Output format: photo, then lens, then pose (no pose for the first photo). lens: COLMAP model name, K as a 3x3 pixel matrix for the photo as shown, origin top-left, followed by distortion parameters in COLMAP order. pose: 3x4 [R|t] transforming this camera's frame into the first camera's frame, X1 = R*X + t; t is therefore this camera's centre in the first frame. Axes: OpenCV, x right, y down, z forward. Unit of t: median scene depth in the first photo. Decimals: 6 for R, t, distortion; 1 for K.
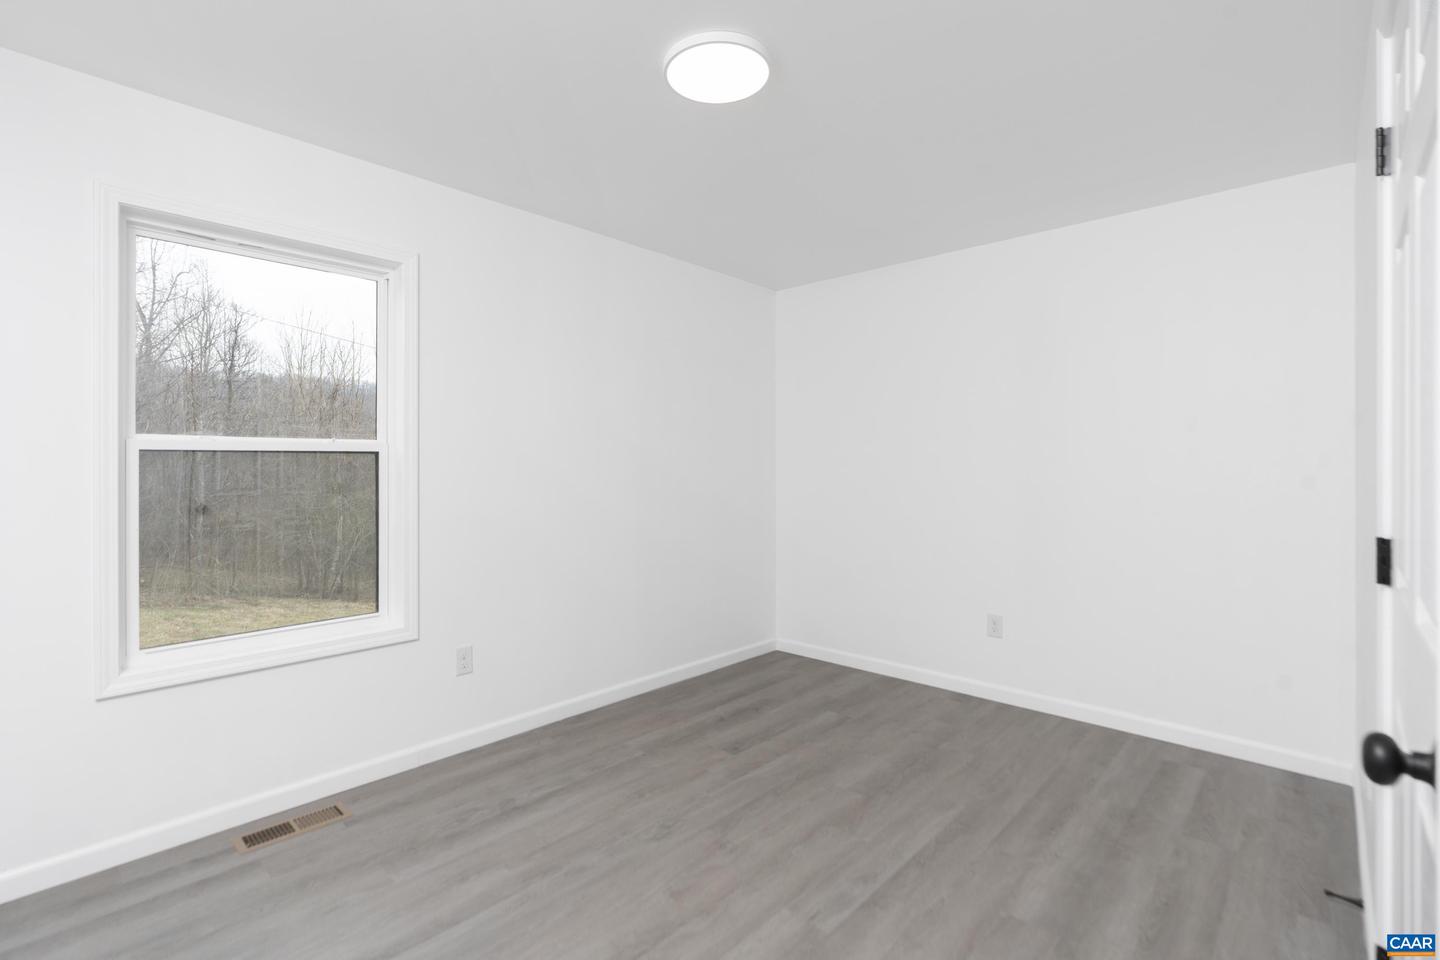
lens RADIAL K [[673.9, 0, 727.3], [0, 673.9, 473.5], [0, 0, 1]] dist [-0.001594, -0.000113]
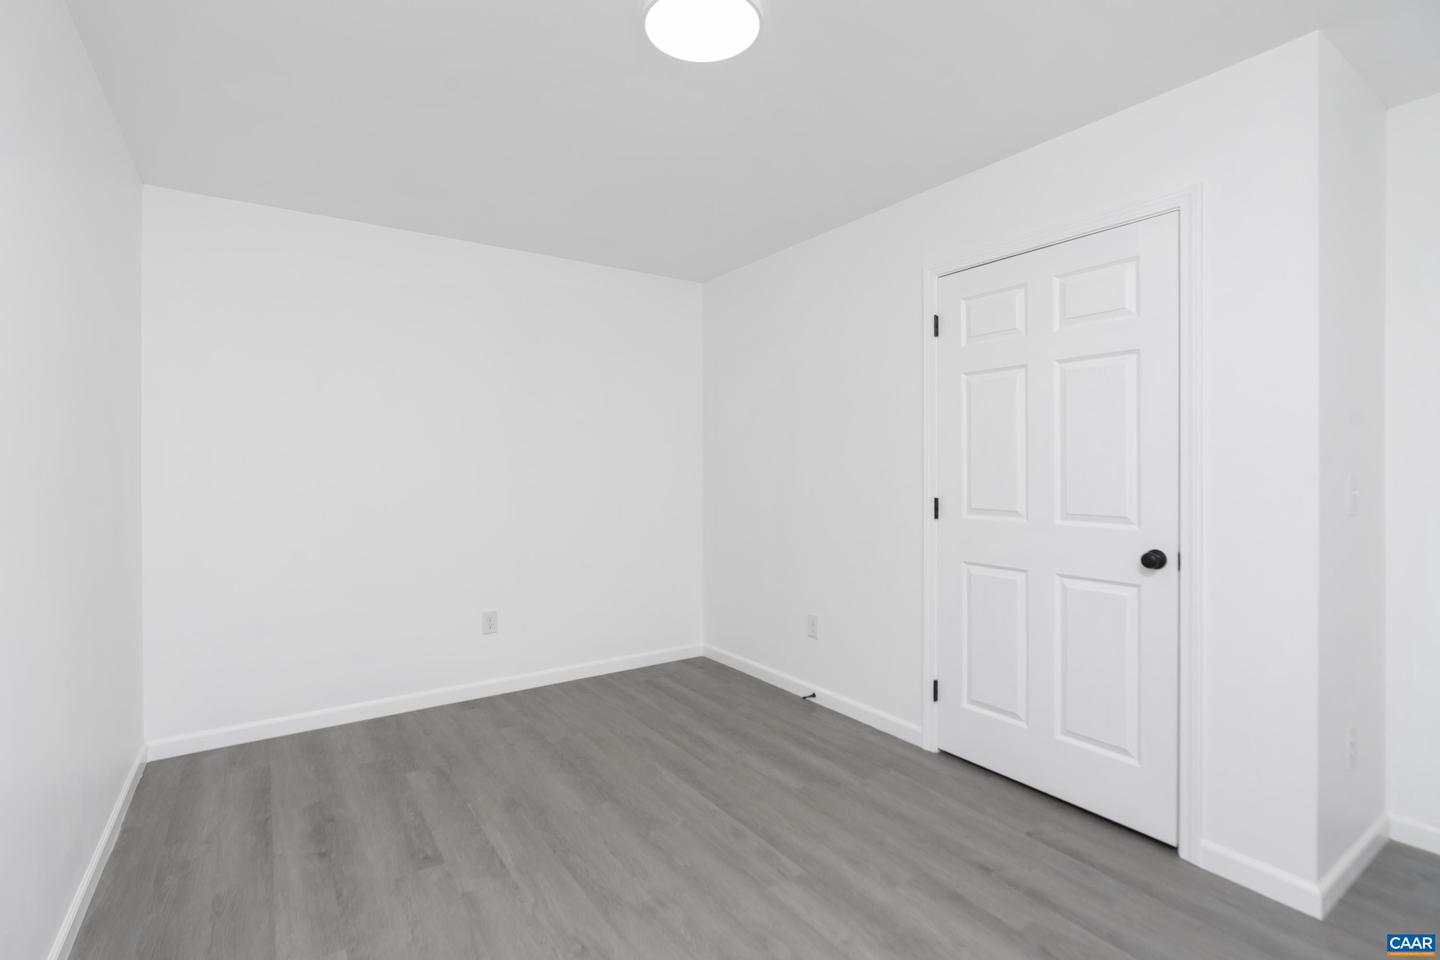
lens RADIAL K [[673.9, 0, 674.6], [0, 673.9, 461.8], [0, 0, 1]] dist [-0.001594, -0.000113]
pose [[0.249283, 0.002173, 0.968428, -0.673754], [0.012555, 0.999906, -0.005476, -0.010887], [-0.968349, 0.013524, 0.249232, 0.603691]]
